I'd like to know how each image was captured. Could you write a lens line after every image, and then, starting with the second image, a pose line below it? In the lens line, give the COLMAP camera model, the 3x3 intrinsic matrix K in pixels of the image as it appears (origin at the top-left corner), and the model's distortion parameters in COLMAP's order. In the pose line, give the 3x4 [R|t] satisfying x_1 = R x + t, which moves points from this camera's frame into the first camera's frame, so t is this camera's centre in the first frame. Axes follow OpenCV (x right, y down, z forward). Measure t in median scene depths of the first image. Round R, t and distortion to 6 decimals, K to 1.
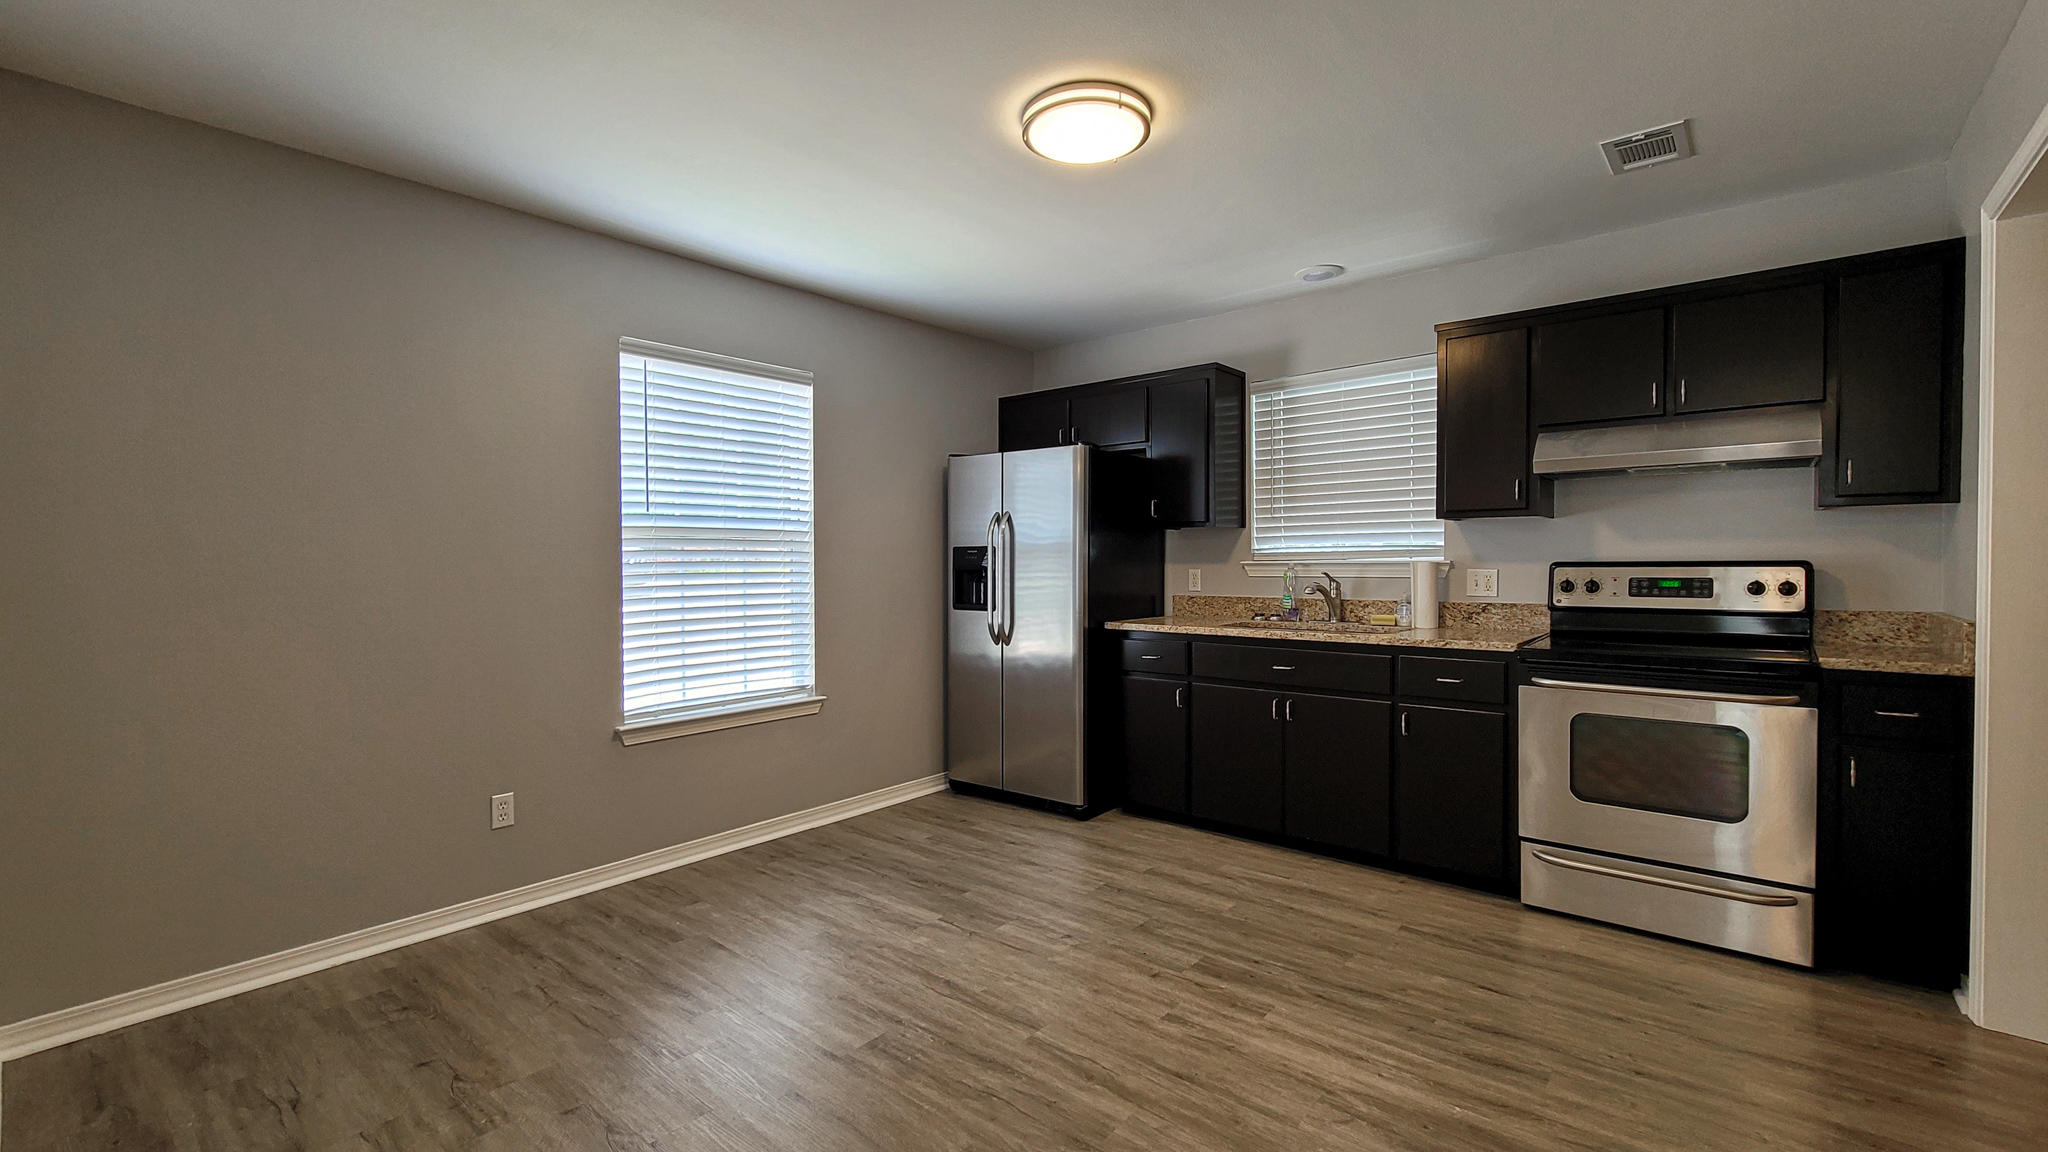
lens RADIAL K [[883.2, 0, 1050.0], [0, 883.2, 571.2], [0, 0, 1]] dist [0.000137, -0.000028]
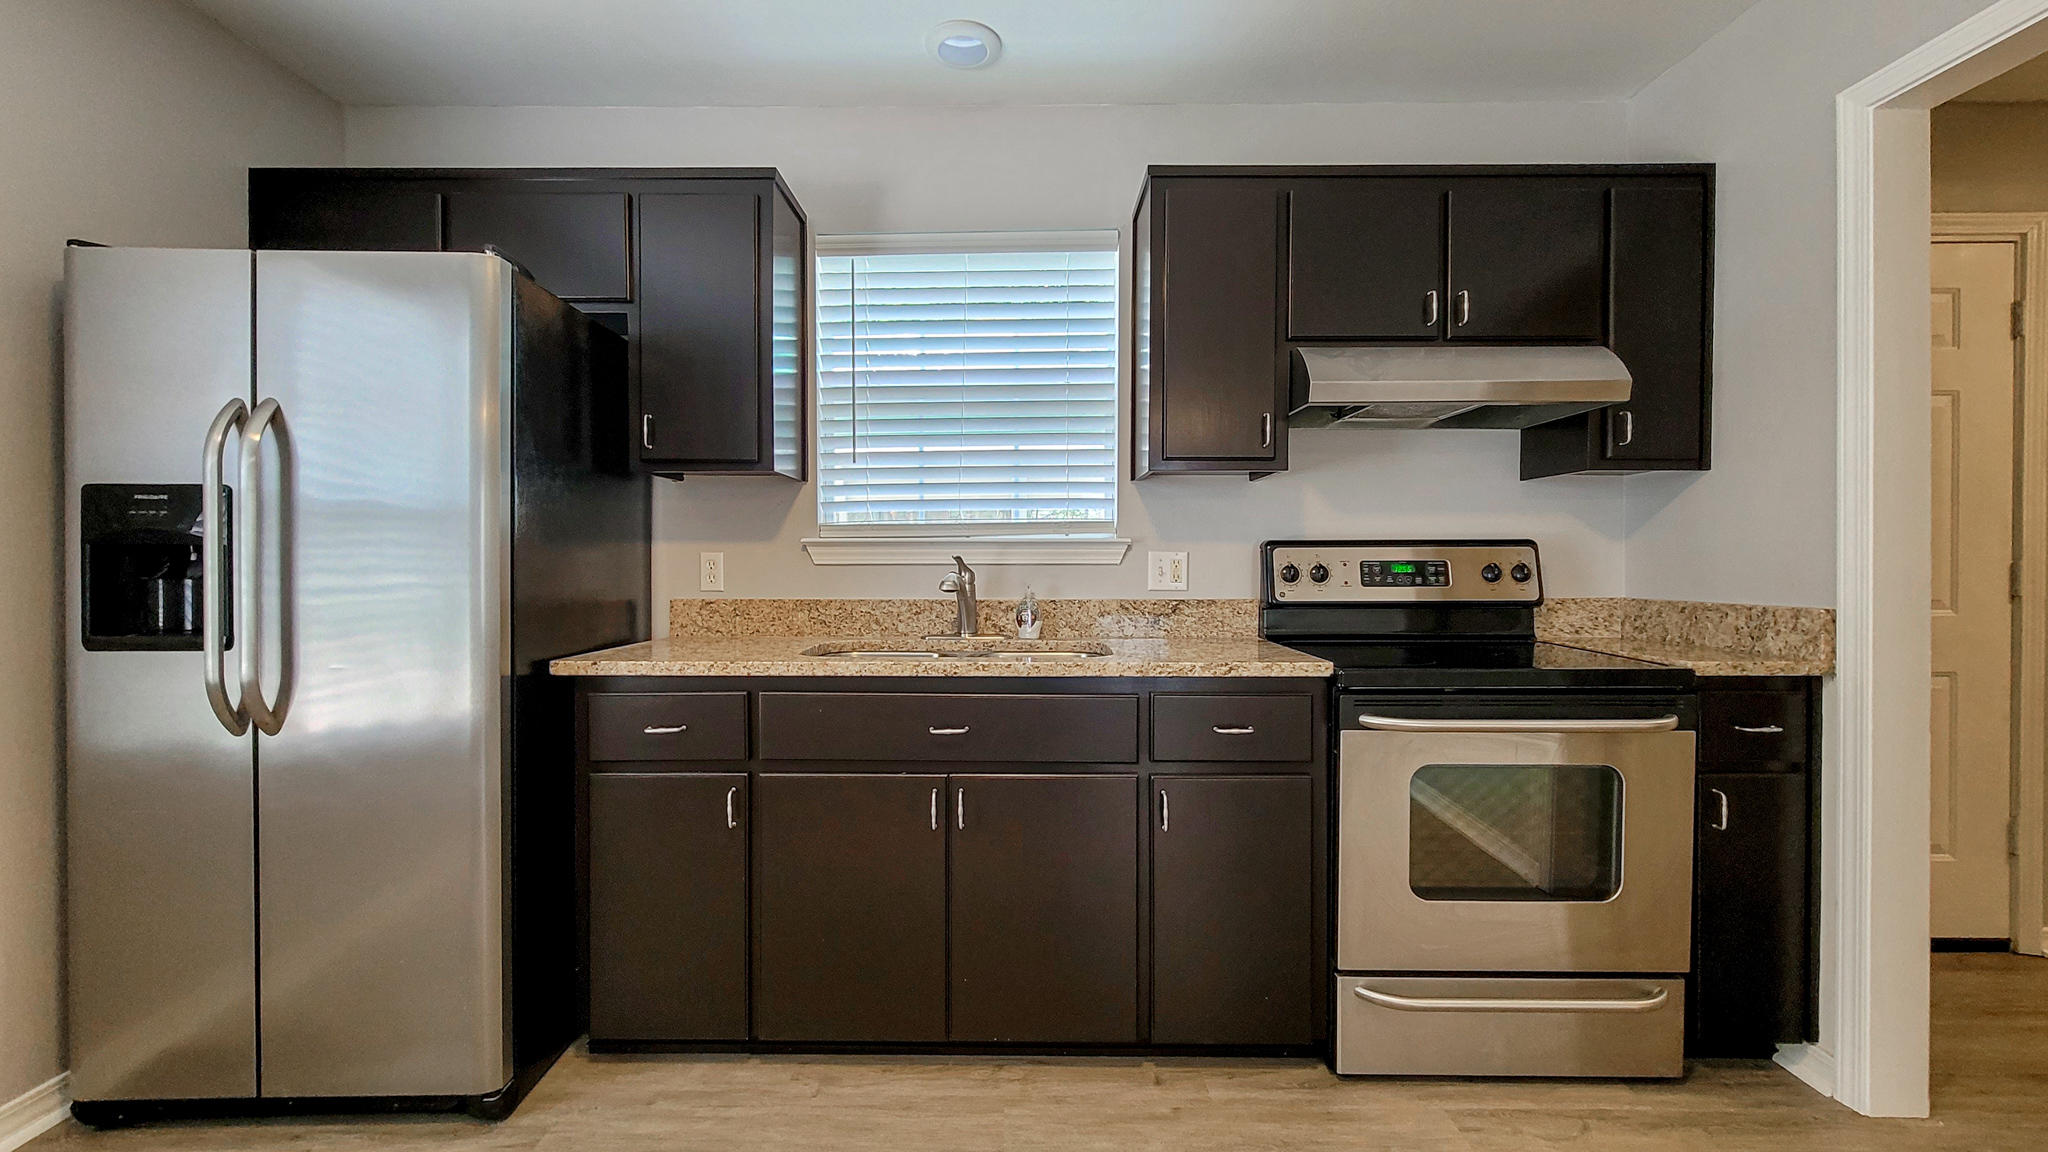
lens RADIAL K [[922.0, 0, 1058.7], [0, 922.0, 568.7], [0, 0, 1]] dist [0.005017, 0.000339]
pose [[0.797801, -0.003847, 0.602908, -0.017543], [0.004813, 0.999988, 0.000011, 0.011228], [-0.602901, 0.002893, 0.797811, 0.480178]]
